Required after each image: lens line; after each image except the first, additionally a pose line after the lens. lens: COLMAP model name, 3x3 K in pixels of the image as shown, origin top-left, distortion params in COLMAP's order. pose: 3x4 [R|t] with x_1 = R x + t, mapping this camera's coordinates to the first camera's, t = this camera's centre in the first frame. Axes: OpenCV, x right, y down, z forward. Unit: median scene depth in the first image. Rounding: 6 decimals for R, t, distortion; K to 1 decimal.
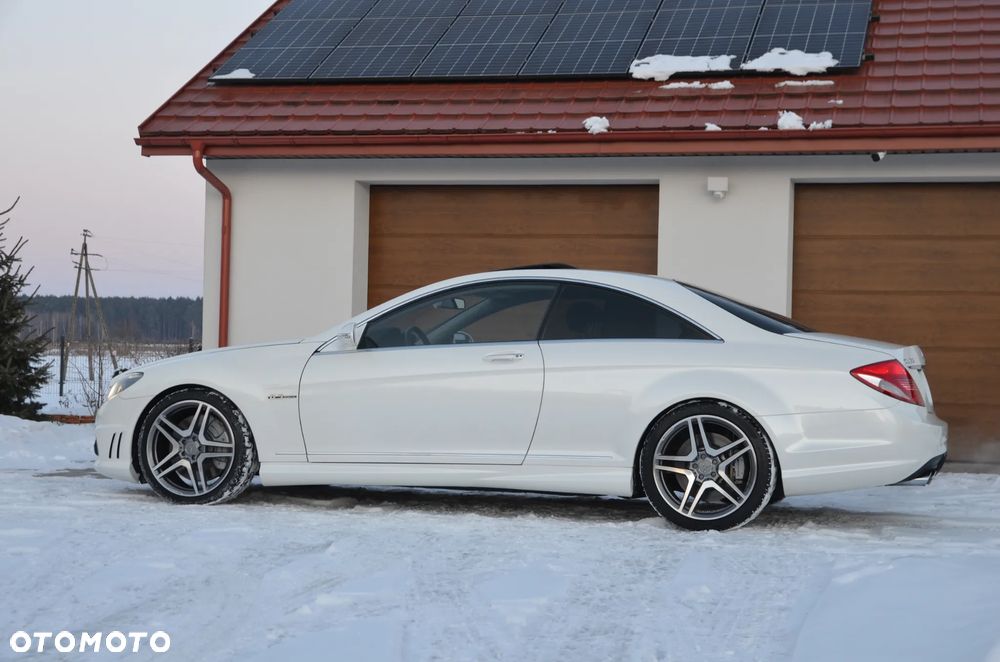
lens RADIAL K [[1665.6, 0, 500.0], [0, 1665.6, 331.0], [0, 0, 1]] dist [0.124342, -0.027802]
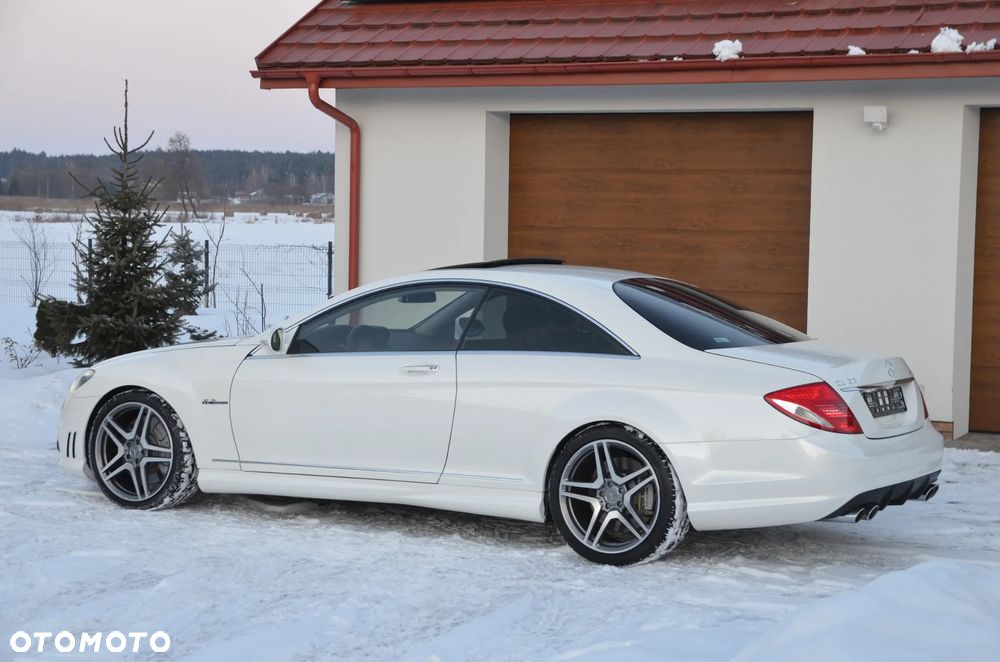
lens RADIAL K [[1975.7, 0, 501.0], [0, 1975.7, 343.8], [0, 0, 1]] dist [0.185111, 0.167090]
pose [[0.969883, 0.010989, -0.243322, 0.193410], [0.007913, 0.997033, 0.076567, -0.050588], [0.243441, -0.076187, 0.966919, -0.036366]]
